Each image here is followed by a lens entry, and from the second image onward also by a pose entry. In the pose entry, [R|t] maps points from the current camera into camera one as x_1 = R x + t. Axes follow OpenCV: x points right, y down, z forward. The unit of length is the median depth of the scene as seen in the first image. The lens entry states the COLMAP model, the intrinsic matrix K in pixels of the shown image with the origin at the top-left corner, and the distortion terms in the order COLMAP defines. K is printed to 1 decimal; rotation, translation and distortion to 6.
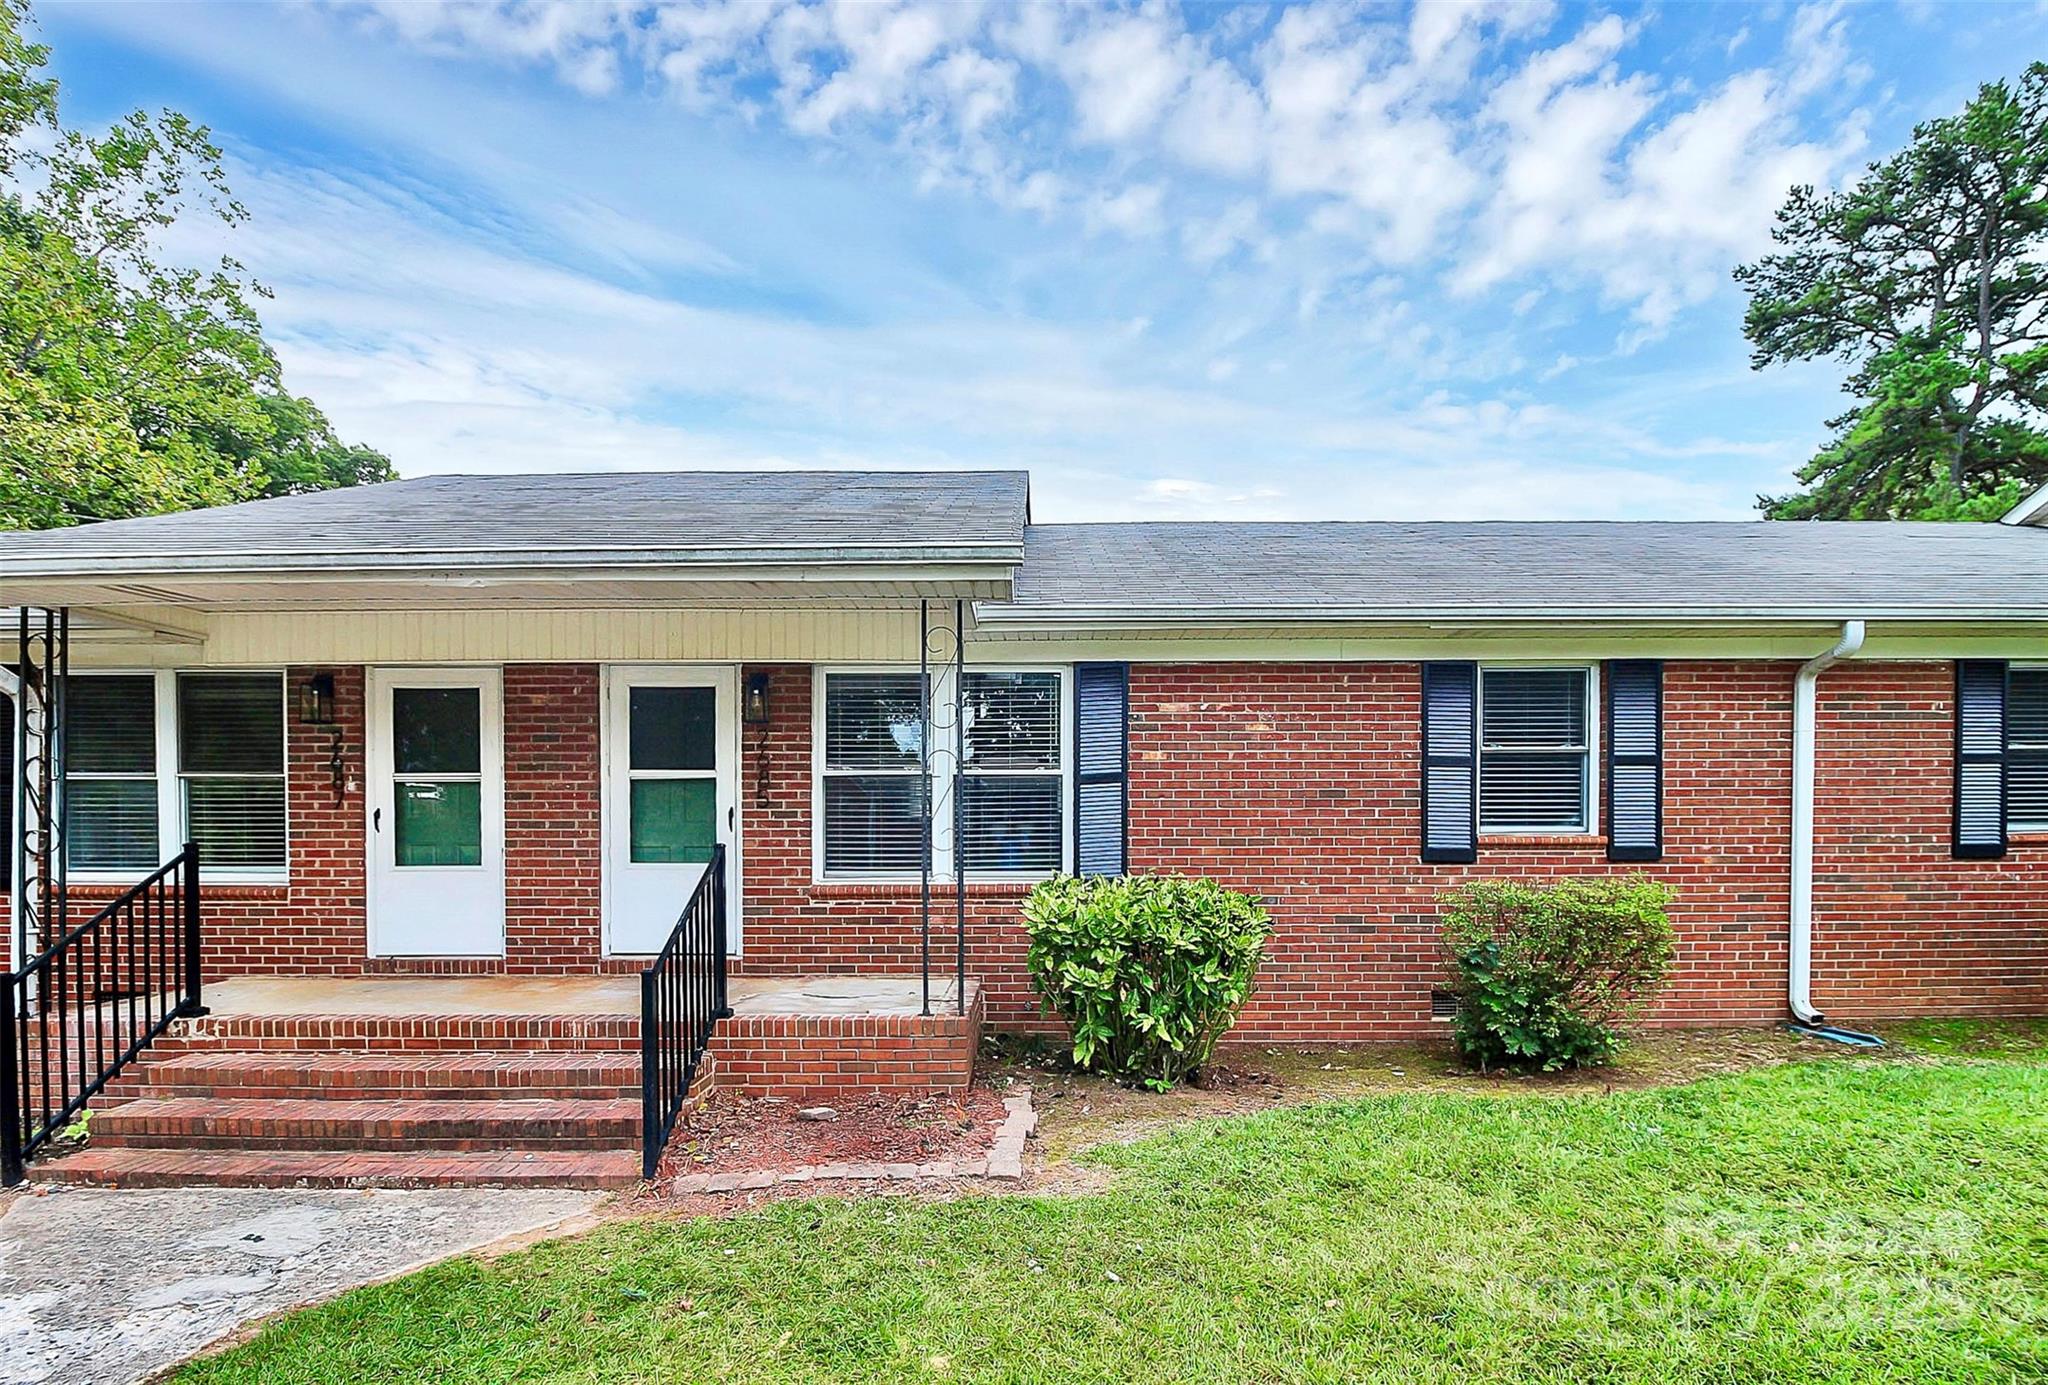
lens RADIAL K [[1034.3, 0, 1022.7], [0, 1034.3, 761.5], [0, 0, 1]] dist [0.000165, -0.012524]
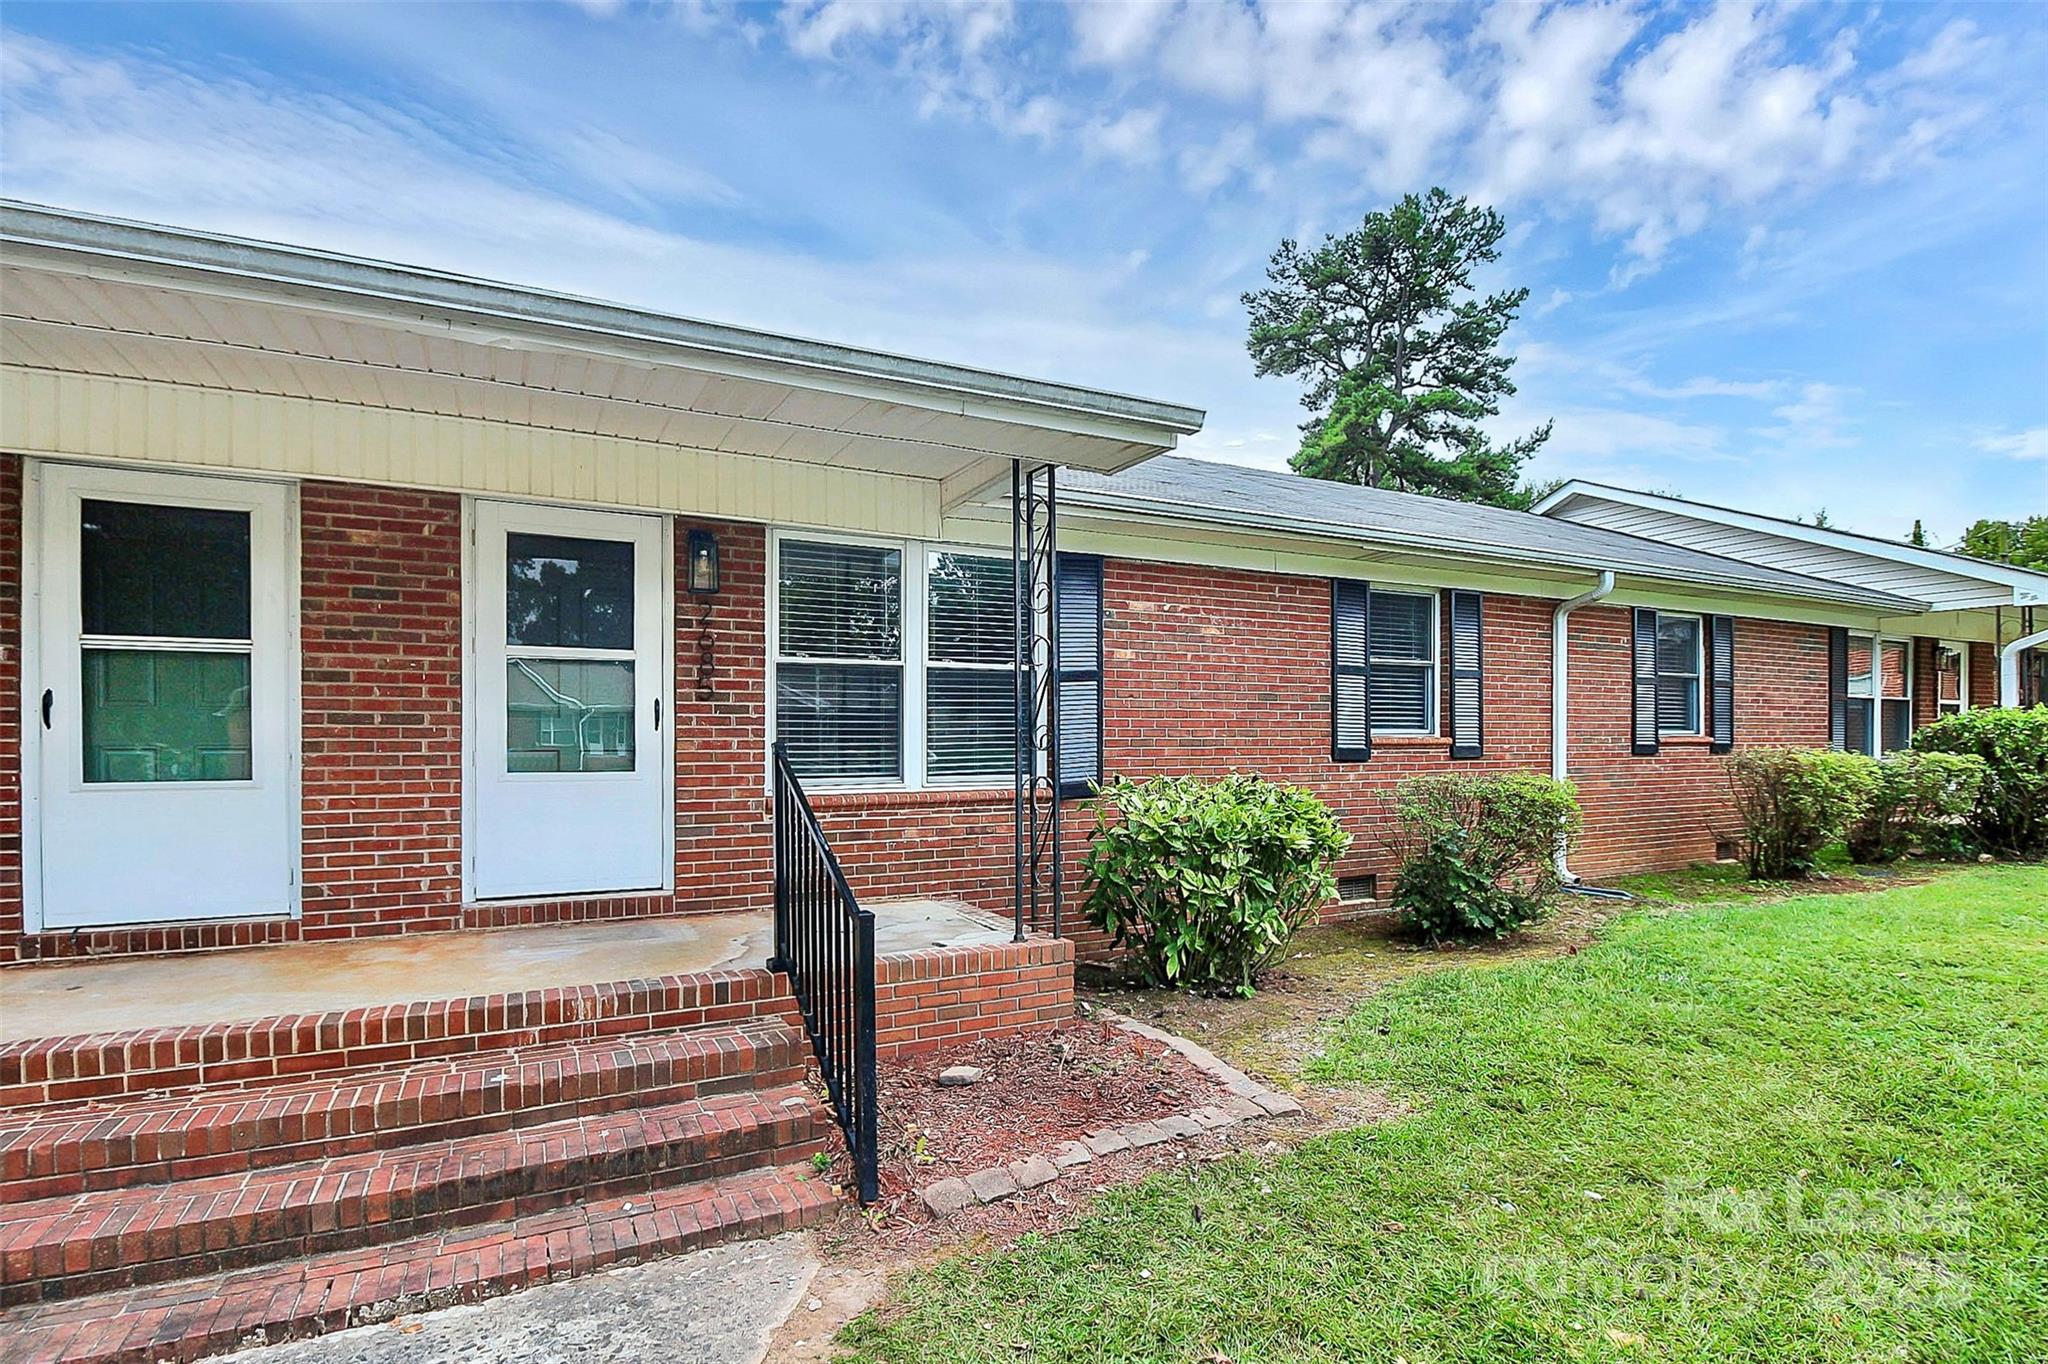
lens RADIAL K [[988.2, 0, 1024.0], [0, 988.2, 672.0], [0, 0, 1]] dist [0.001391, -0.011916]
pose [[0.886939, 0.032099, 0.460771, -0.384317], [-0.029962, 0.999480, -0.011954, 0.024963], [-0.460915, -0.003203, 0.887439, 0.217715]]
